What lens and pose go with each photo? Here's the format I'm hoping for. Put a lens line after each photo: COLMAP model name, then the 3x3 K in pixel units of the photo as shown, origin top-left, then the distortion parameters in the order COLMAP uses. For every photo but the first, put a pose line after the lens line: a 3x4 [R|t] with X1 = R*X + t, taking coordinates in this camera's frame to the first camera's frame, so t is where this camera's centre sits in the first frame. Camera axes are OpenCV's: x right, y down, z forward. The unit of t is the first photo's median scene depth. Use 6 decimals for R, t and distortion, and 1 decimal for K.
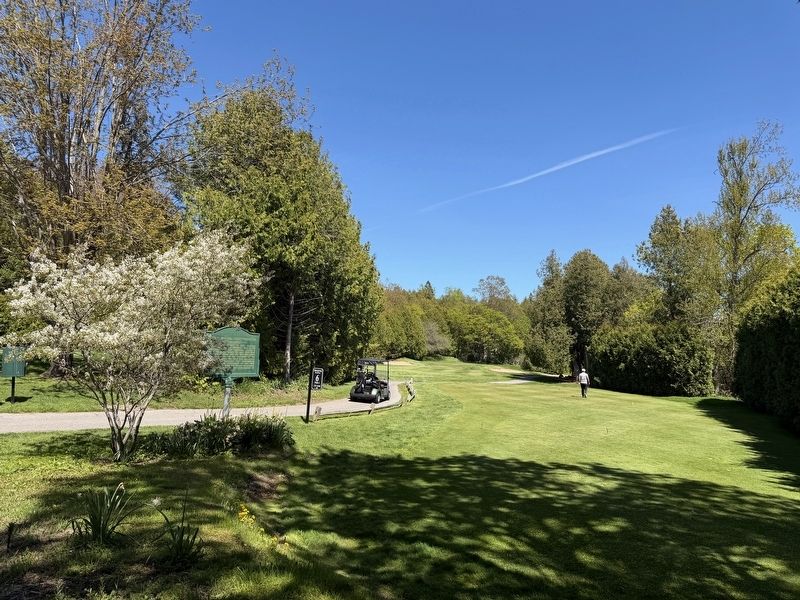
lens RADIAL K [[627.7, 0, 400.0], [0, 627.7, 300.0], [0, 0, 1]] dist [0.006853, -0.000302]
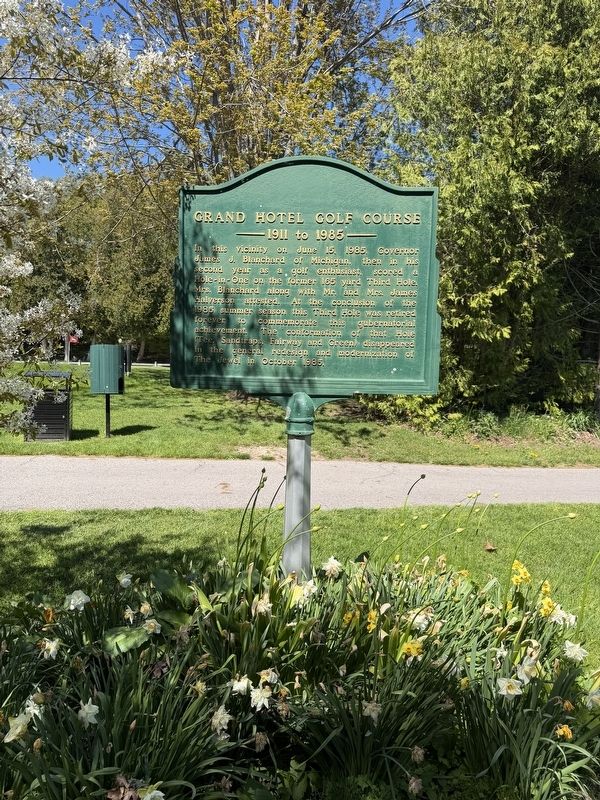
lens RADIAL K [[627.7, 0, 300.0], [0, 627.7, 400.0], [0, 0, 1]] dist [0.006853, -0.000302]
pose [[0.806817, 0.021536, -0.590408, -0.084881], [0.042749, 0.994588, 0.094697, 0.063419], [0.589252, -0.101643, 0.801530, 0.499977]]
